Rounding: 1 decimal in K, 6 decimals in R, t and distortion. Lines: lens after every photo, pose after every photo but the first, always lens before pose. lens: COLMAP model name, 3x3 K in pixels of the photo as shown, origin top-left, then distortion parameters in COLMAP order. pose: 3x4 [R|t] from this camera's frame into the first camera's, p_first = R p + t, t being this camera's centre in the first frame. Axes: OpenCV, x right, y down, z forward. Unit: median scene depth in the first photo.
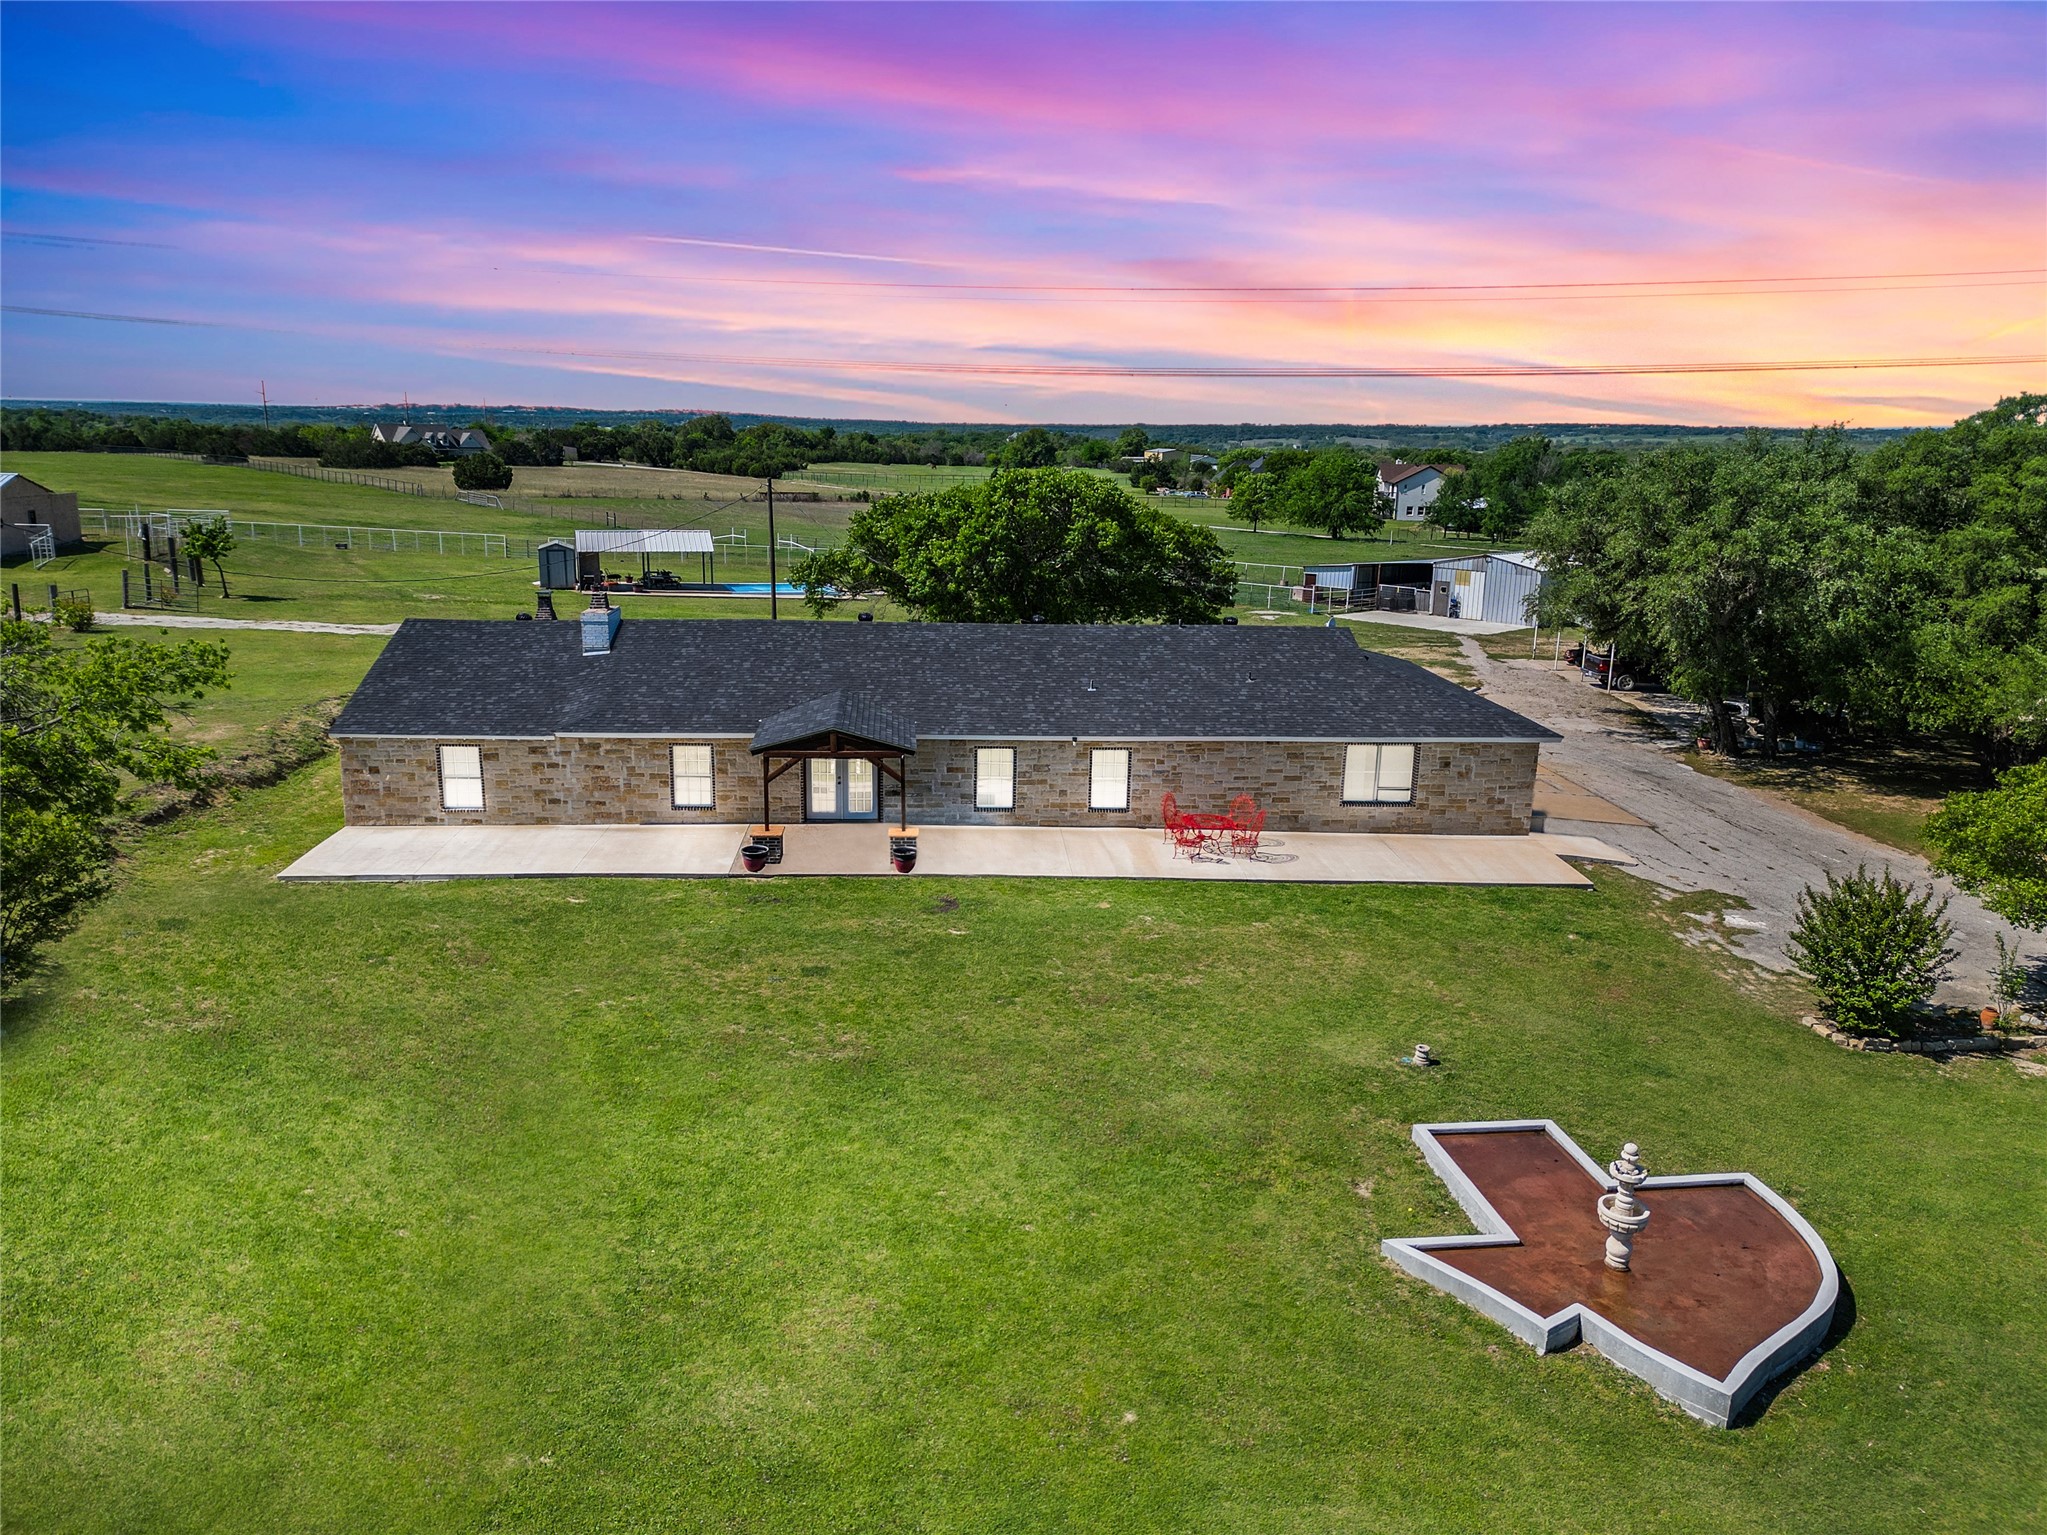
lens RADIAL K [[1433.2, 0, 1032.6], [0, 1433.2, 770.2], [0, 0, 1]] dist [0.010969, -0.004741]
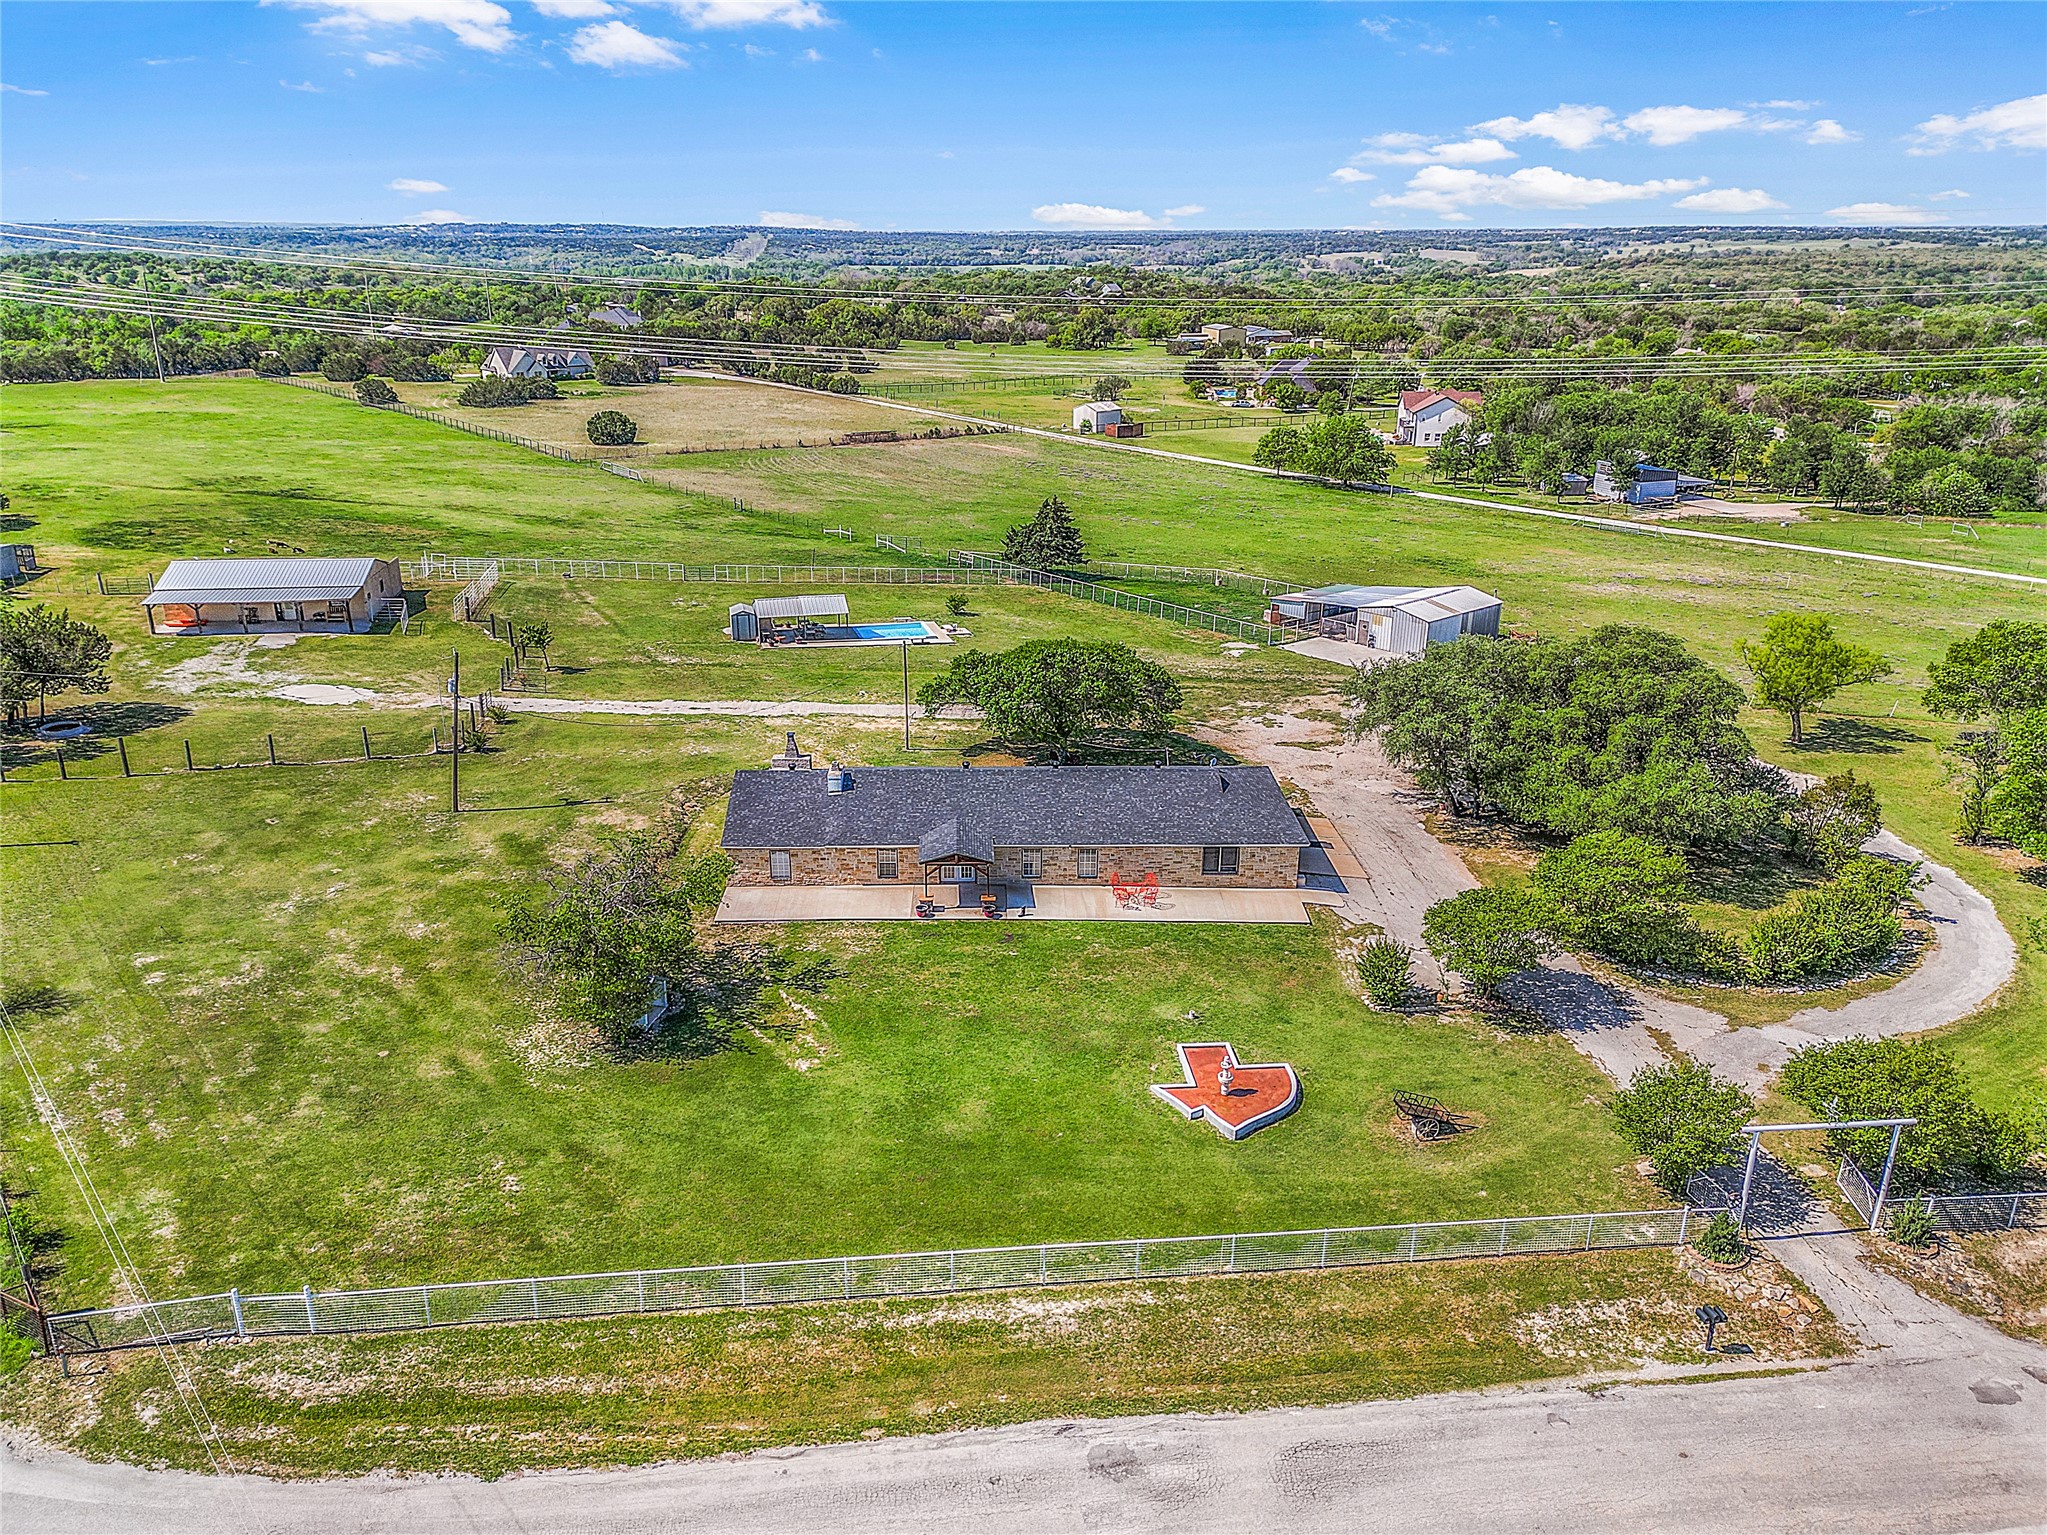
lens RADIAL K [[1433.2, 0, 1016.6], [0, 1433.2, 763.8], [0, 0, 1]] dist [0.010969, -0.004741]
pose [[0.998405, 0.000329, -0.056463, 0.094783], [0.005664, 0.994355, 0.105953, -0.493367], [0.056179, -0.106104, 0.992767, -1.436448]]
